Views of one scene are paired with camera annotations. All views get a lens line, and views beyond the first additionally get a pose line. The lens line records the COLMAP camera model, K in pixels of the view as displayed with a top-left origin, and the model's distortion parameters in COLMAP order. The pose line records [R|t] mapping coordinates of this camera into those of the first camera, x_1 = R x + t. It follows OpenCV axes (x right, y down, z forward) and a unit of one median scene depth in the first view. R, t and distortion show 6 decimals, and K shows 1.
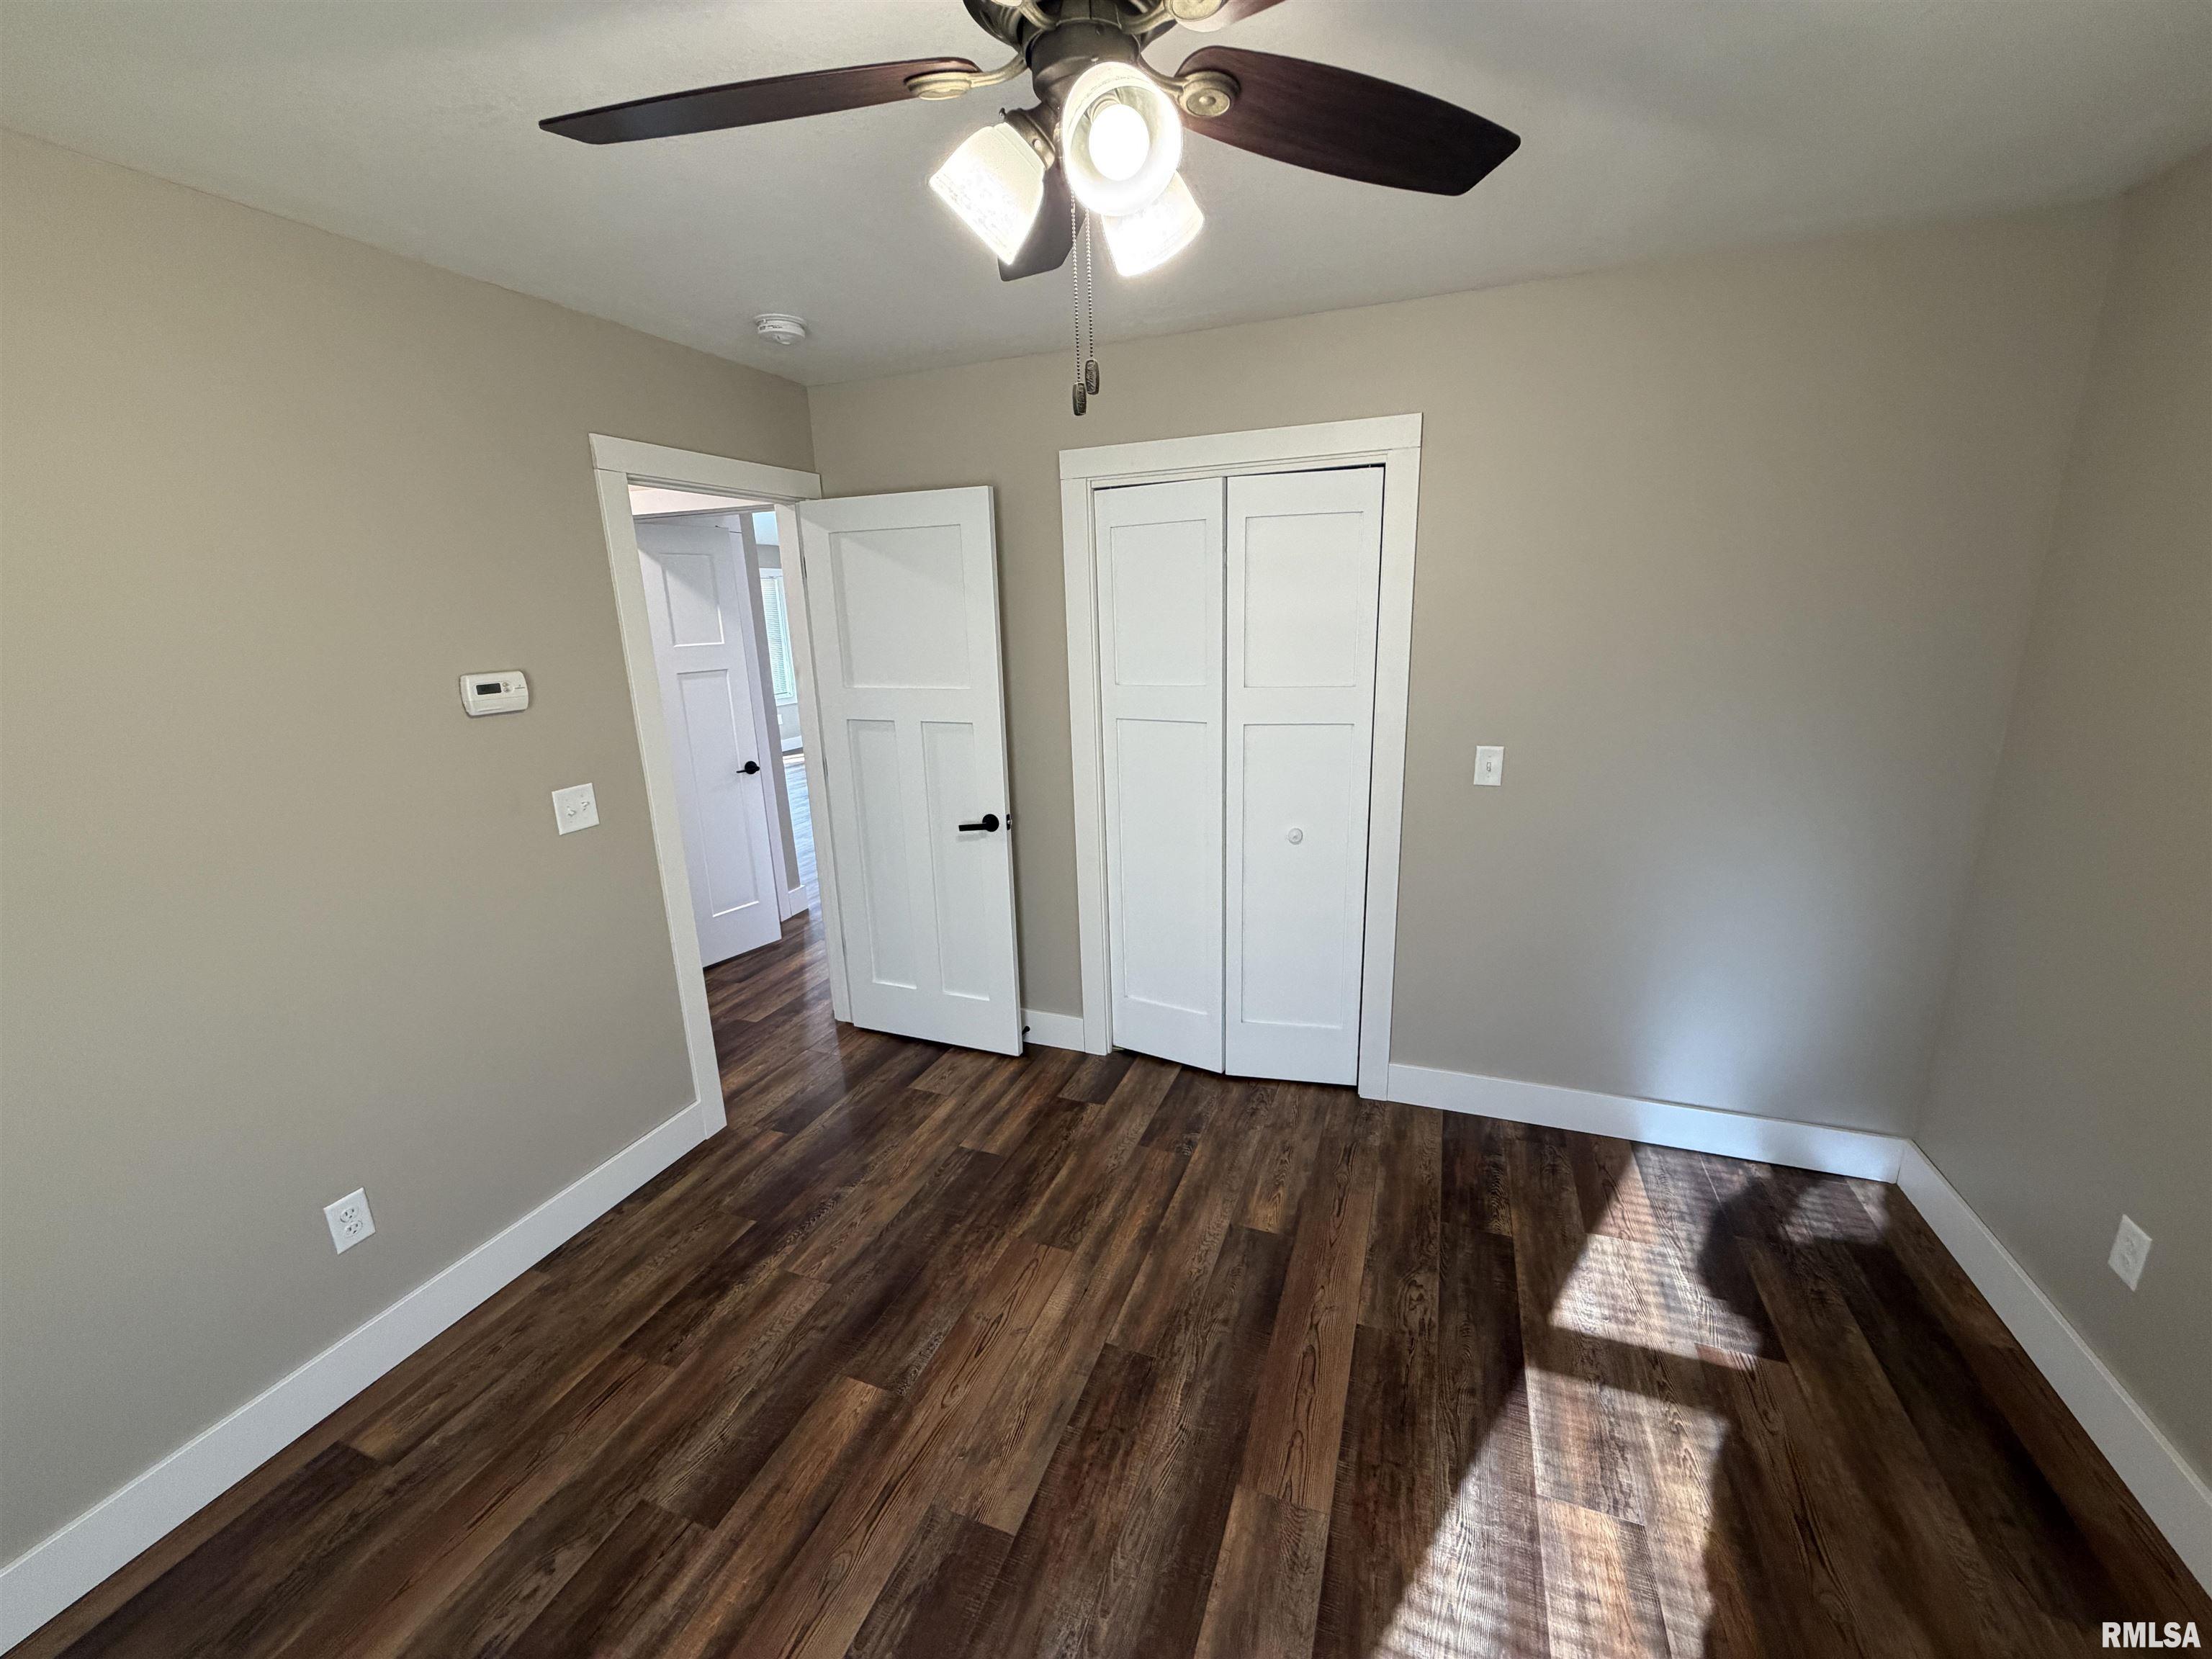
lens RADIAL K [[882.6, 0, 1099.6], [0, 882.6, 829.0], [0, 0, 1]] dist [0.000722, 0.000130]
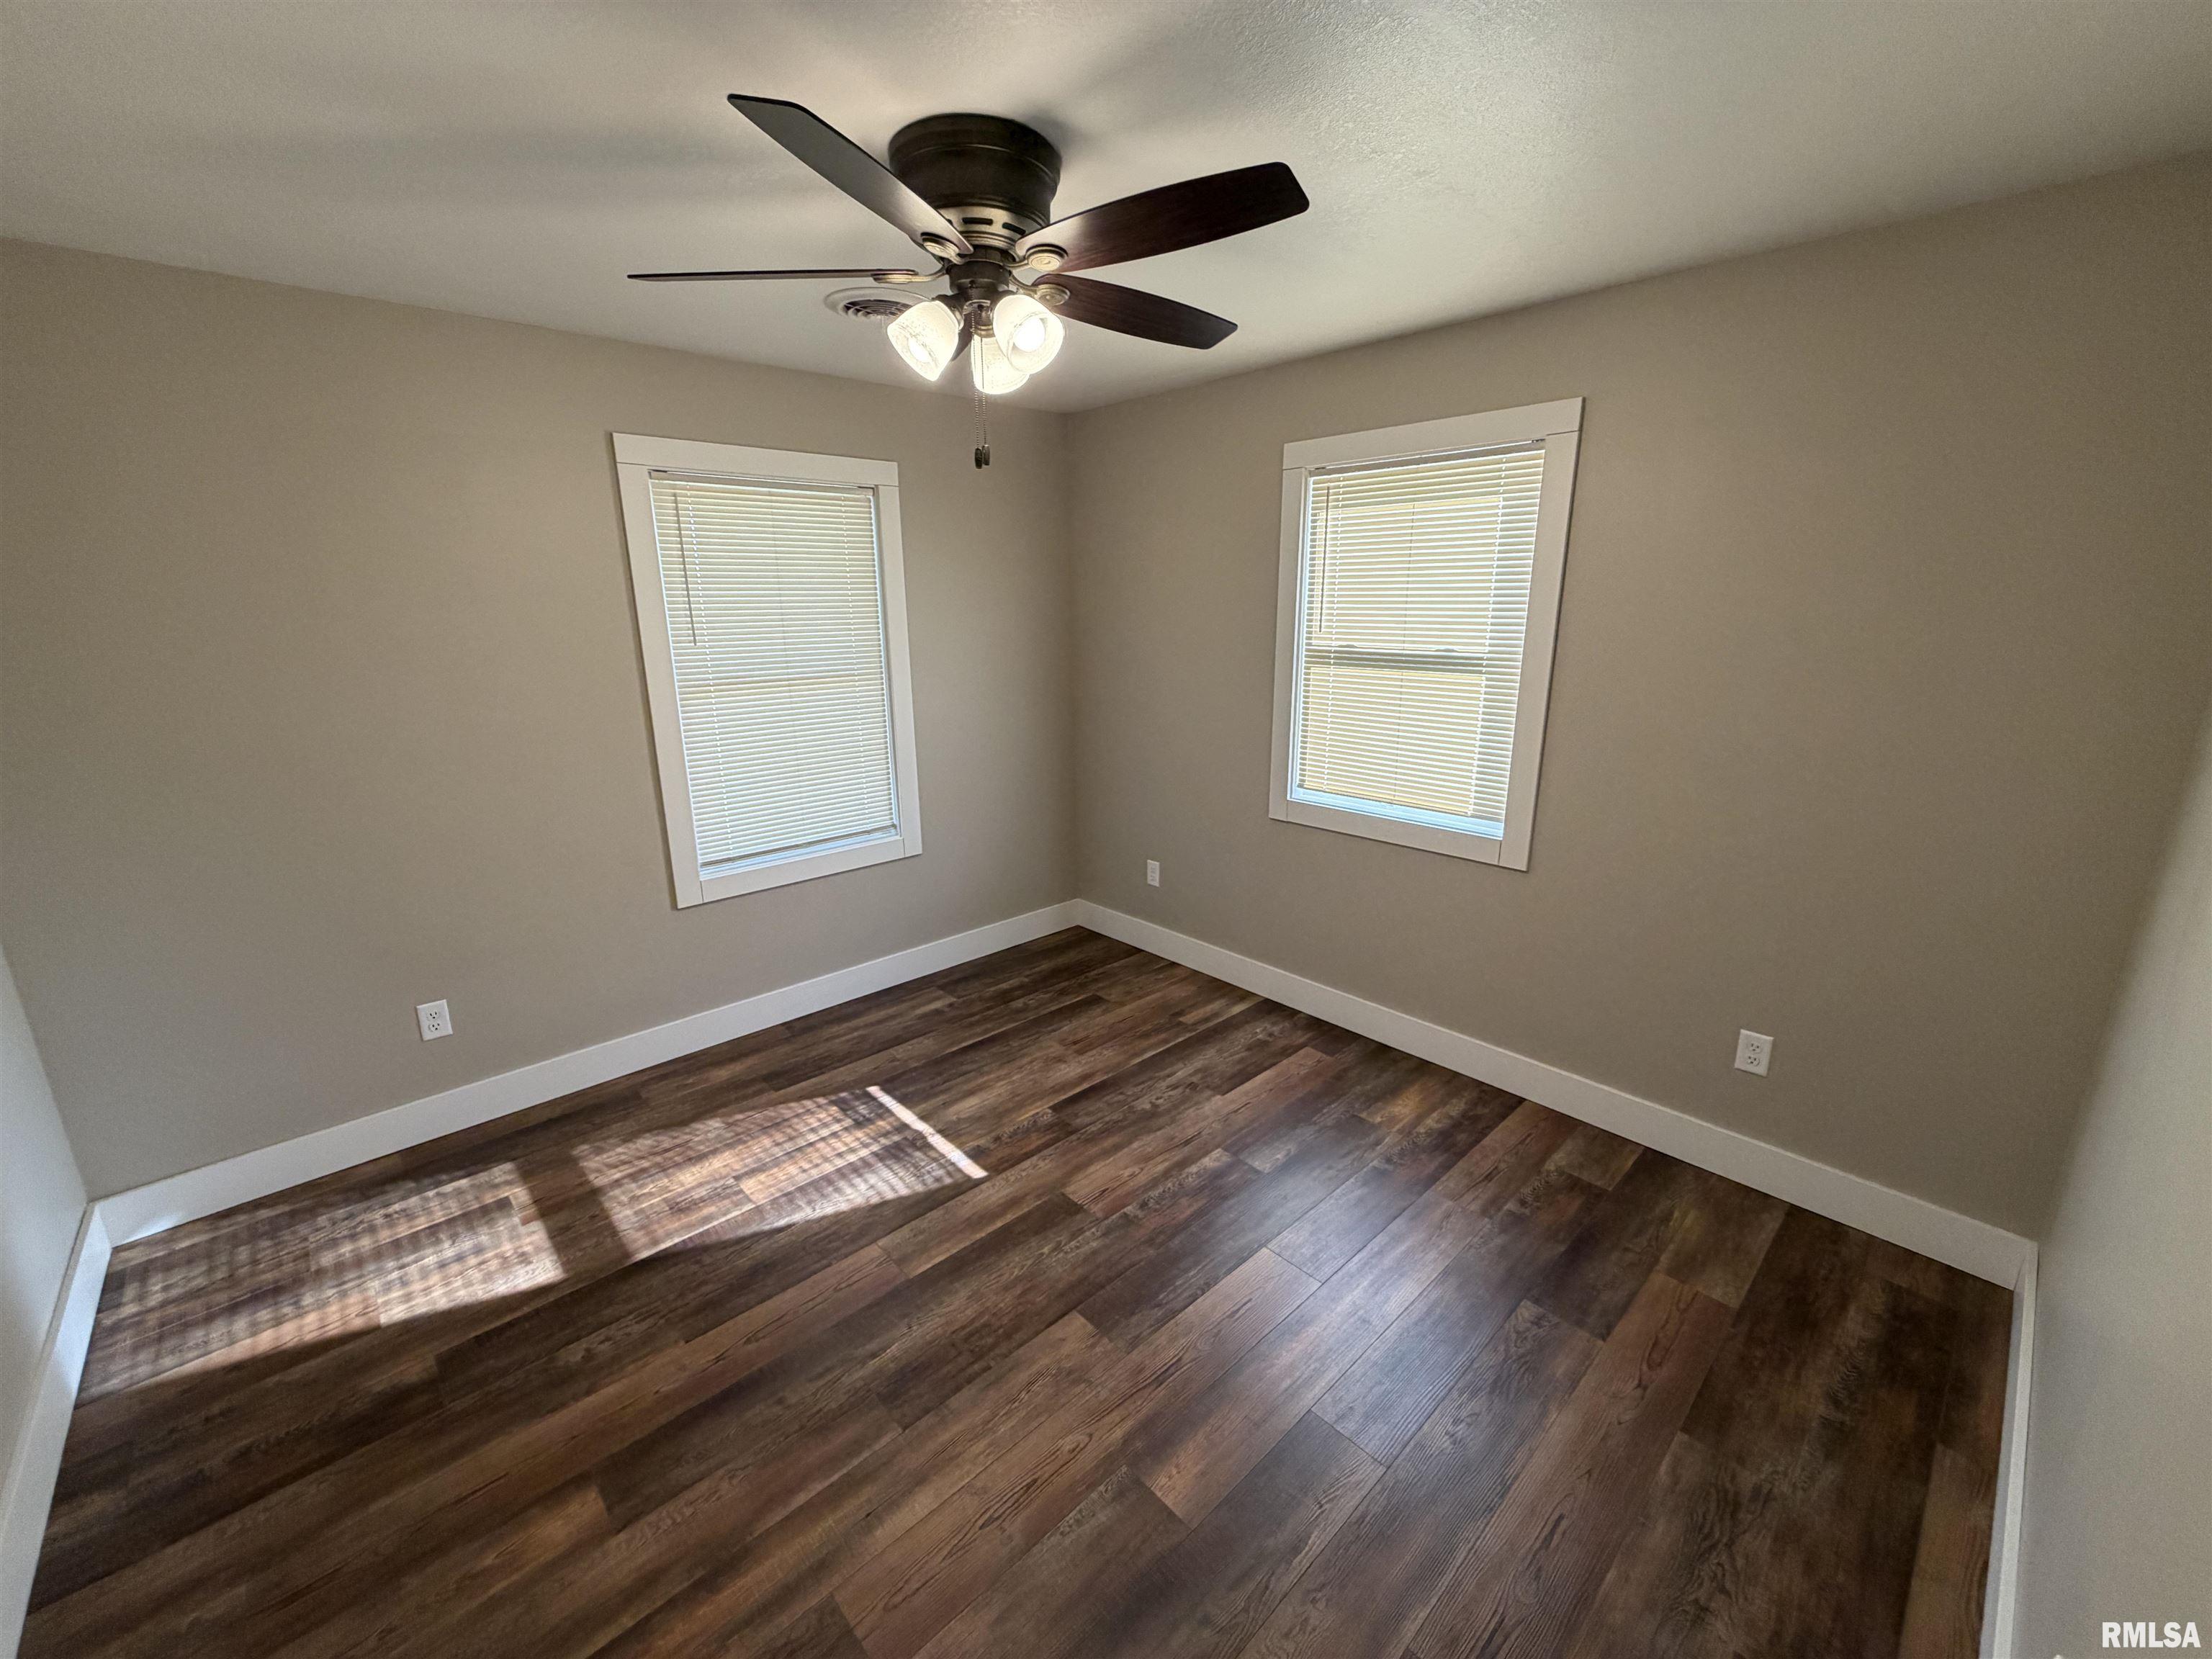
lens RADIAL K [[882.6, 0, 1099.6], [0, 882.6, 829.0], [0, 0, 1]] dist [0.000722, 0.000130]
pose [[-0.897524, -0.075186, 0.434509, -0.533058], [0.144472, 0.880836, 0.450838, -0.335513], [-0.416628, 0.467412, -0.779709, 1.391348]]
